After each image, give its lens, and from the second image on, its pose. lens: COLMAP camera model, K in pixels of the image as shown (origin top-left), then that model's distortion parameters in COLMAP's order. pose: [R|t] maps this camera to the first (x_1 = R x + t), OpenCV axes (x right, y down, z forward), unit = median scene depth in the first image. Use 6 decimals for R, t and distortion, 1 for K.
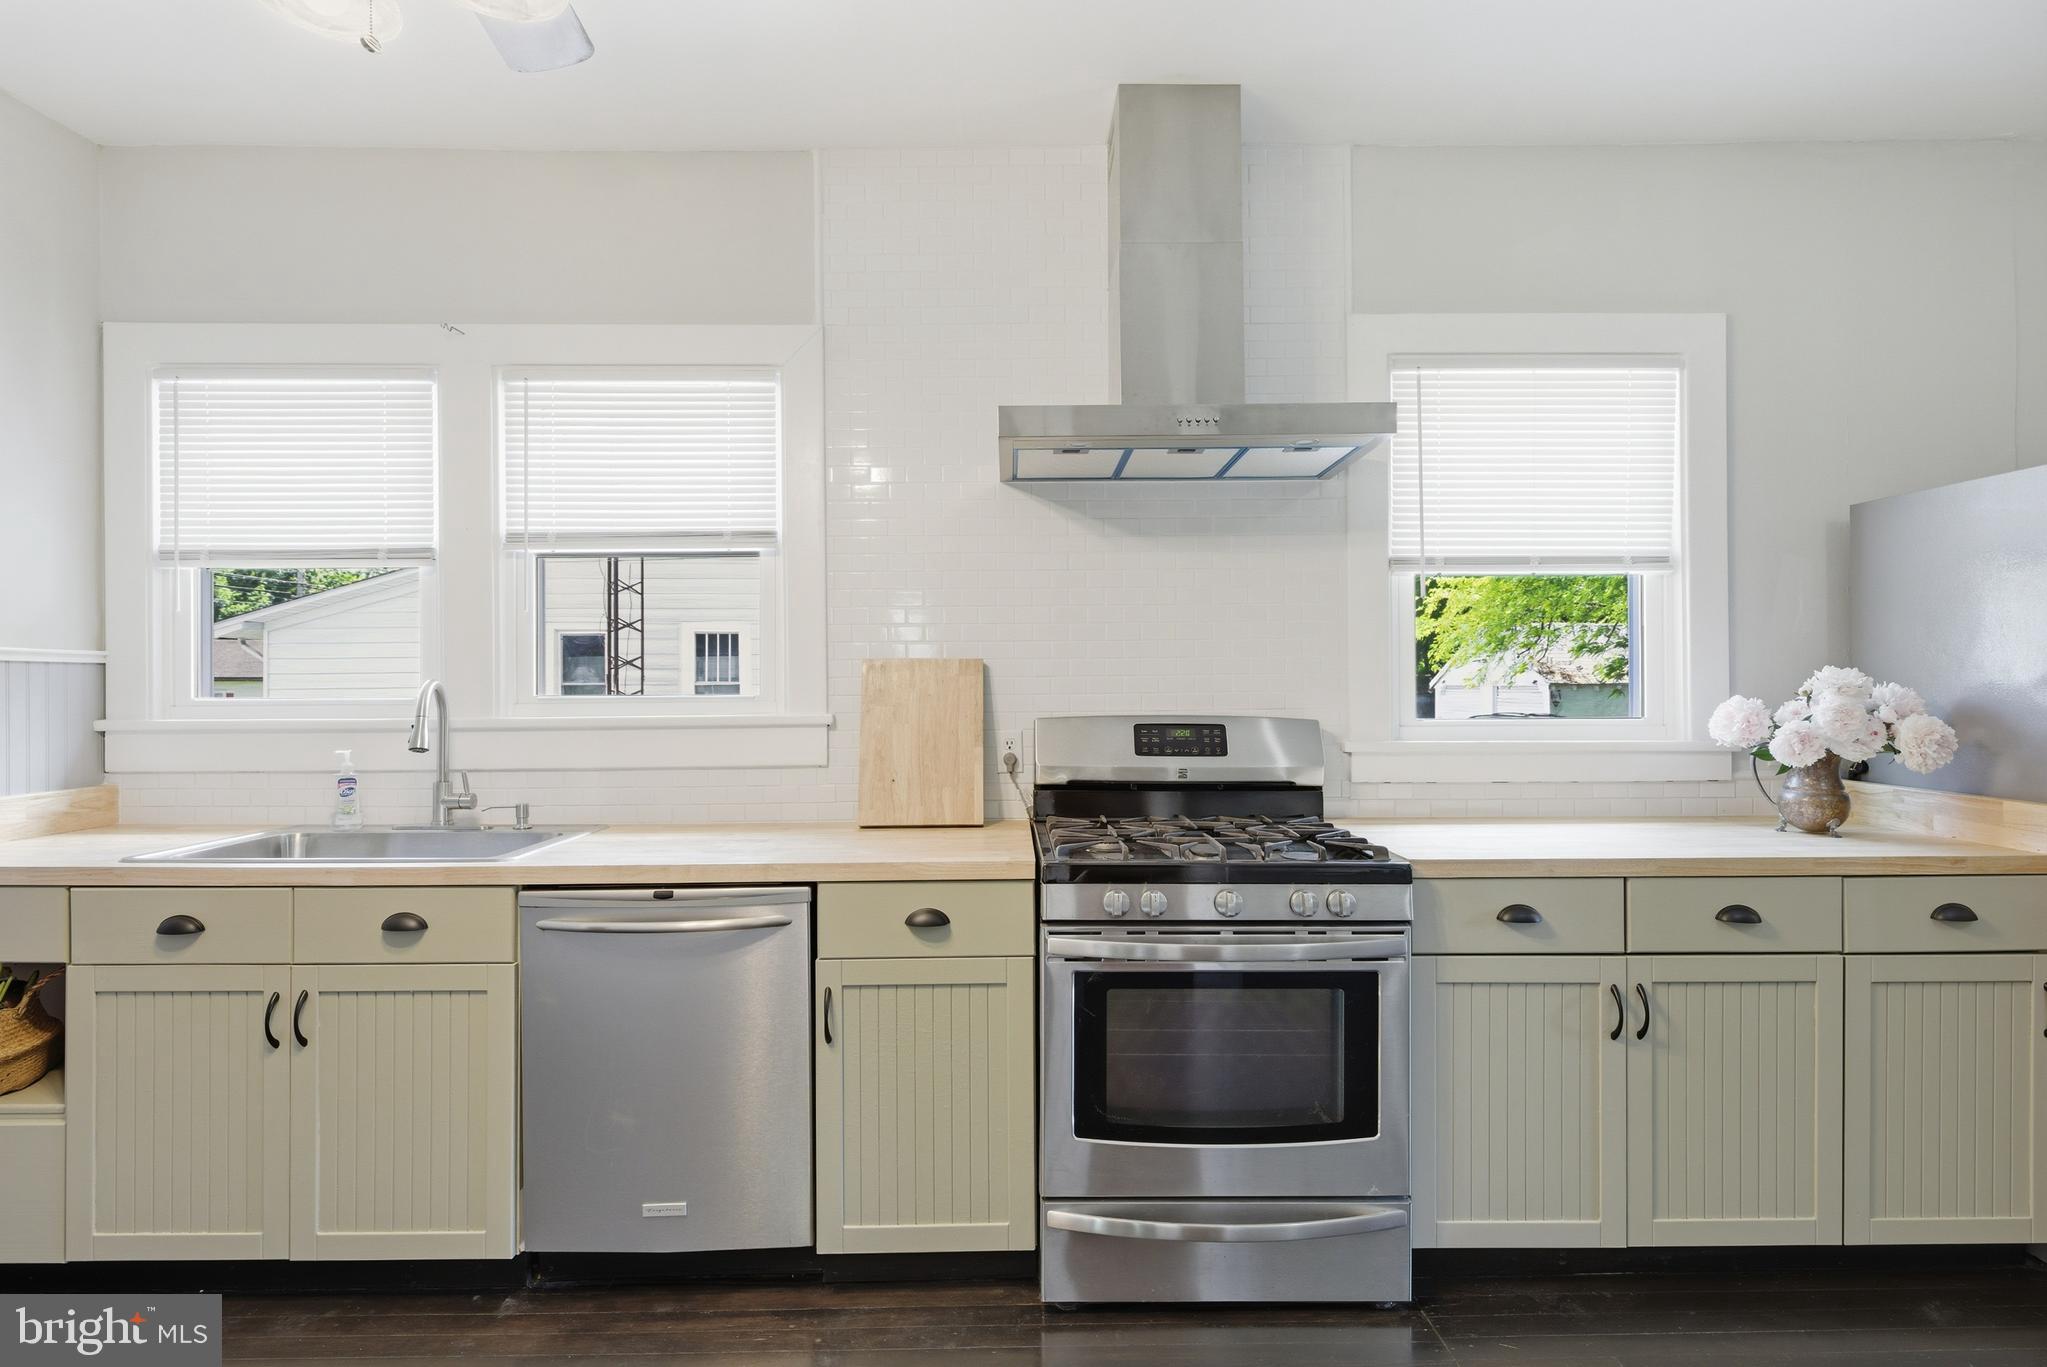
lens RADIAL K [[792.6, 0, 1019.3], [0, 792.6, 671.1], [0, 0, 1]] dist [-0.001615, -0.000578]
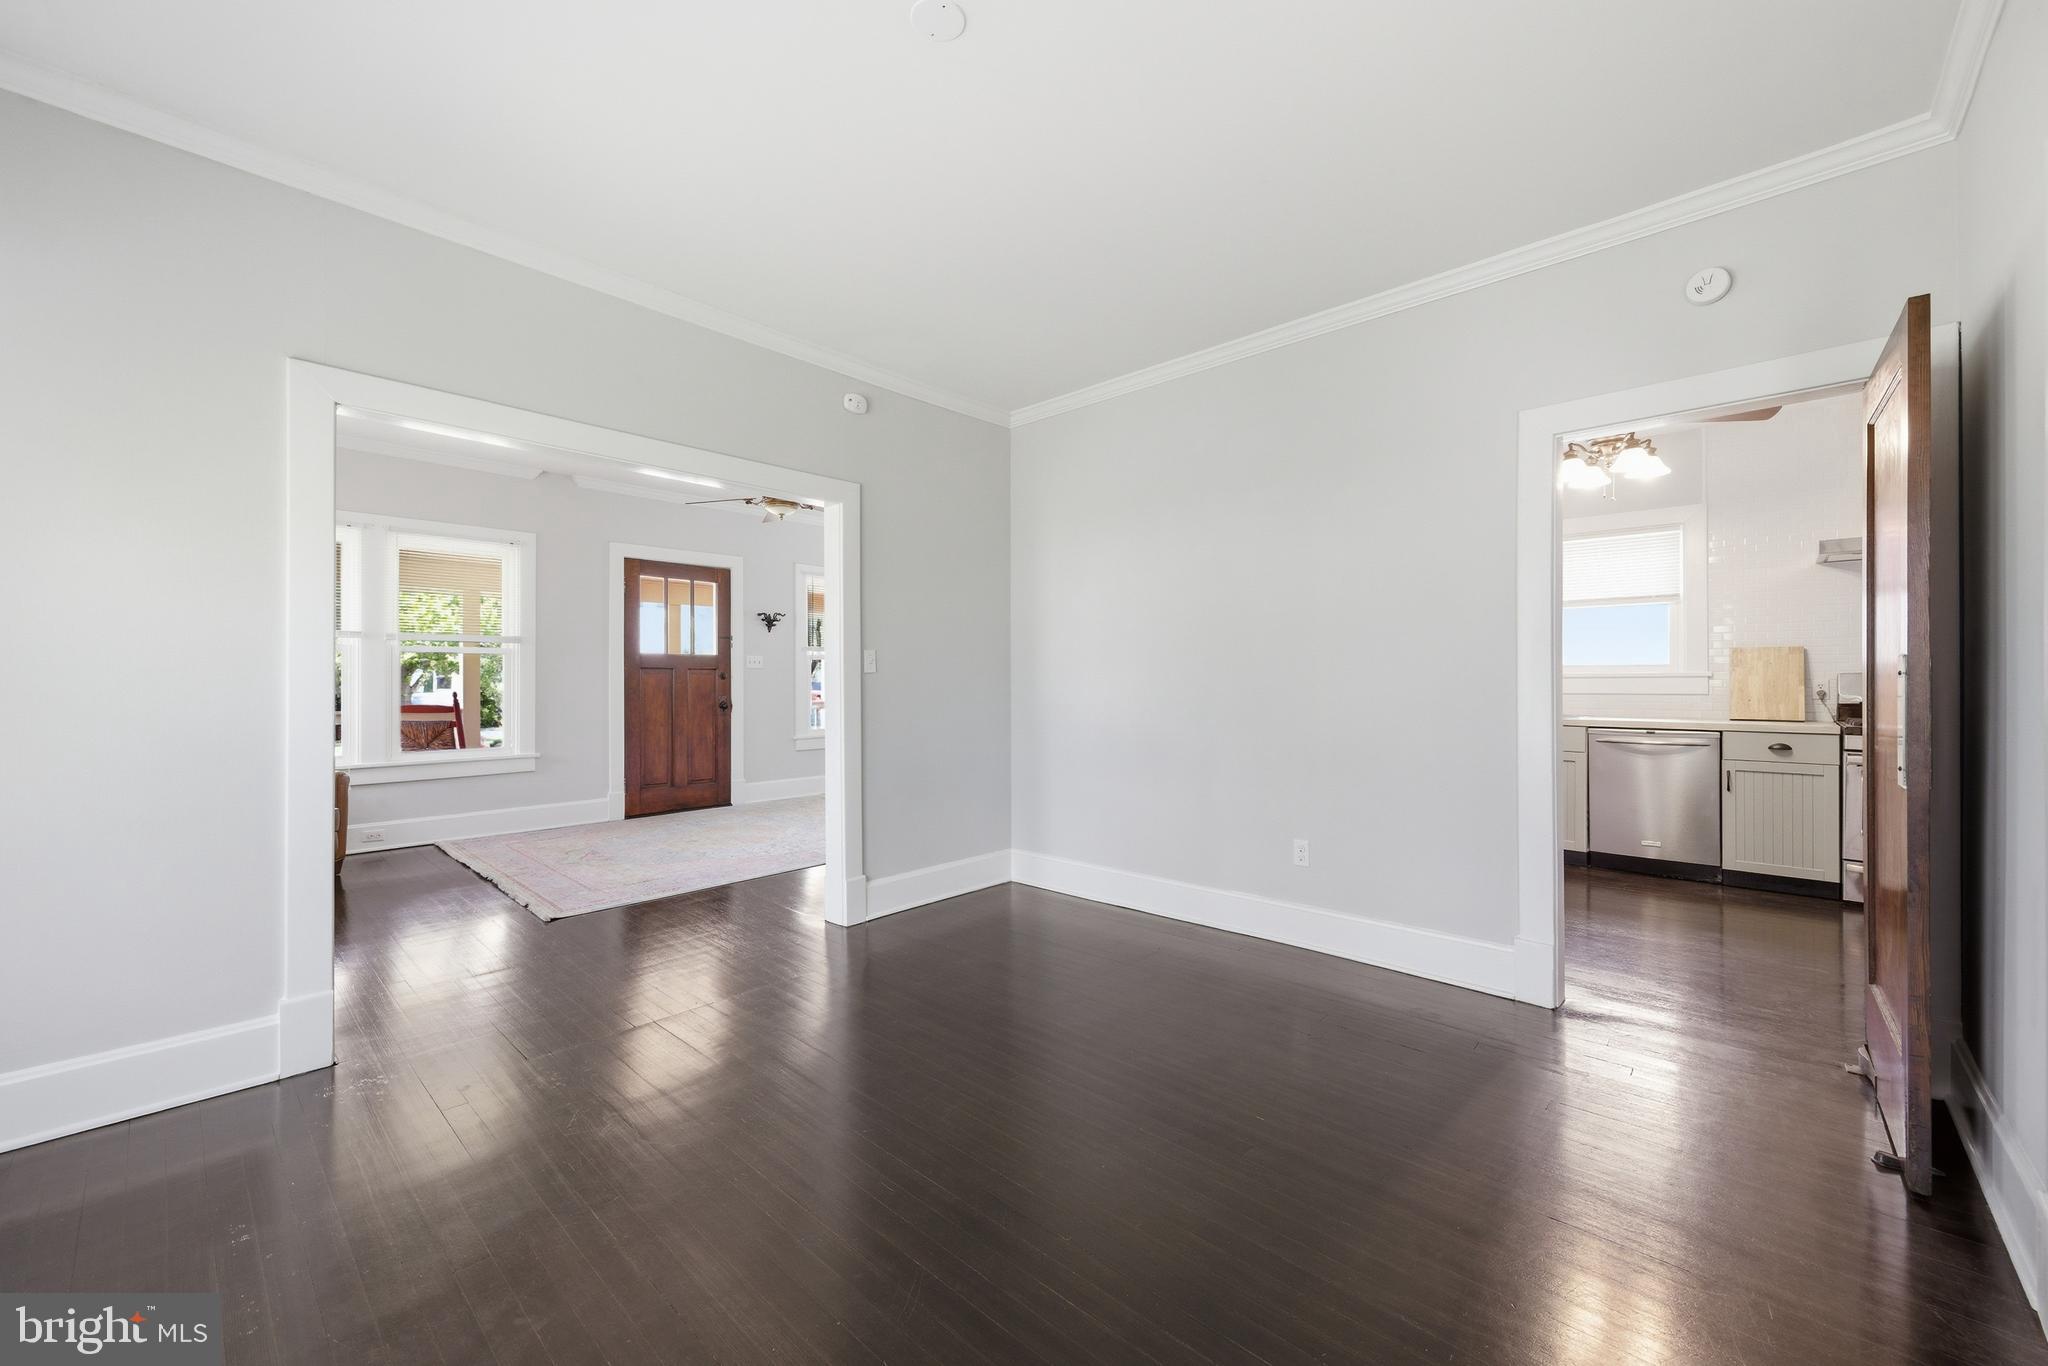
lens RADIAL K [[793.0, 0, 1025.7], [0, 793.0, 673.4], [0, 0, 1]] dist [-0.001615, -0.000578]
pose [[0.726903, 0.002434, -0.686736, -0.130983], [-0.004973, 0.999986, -0.001720, 0.090493], [0.686722, 0.004666, 0.726905, -2.516712]]
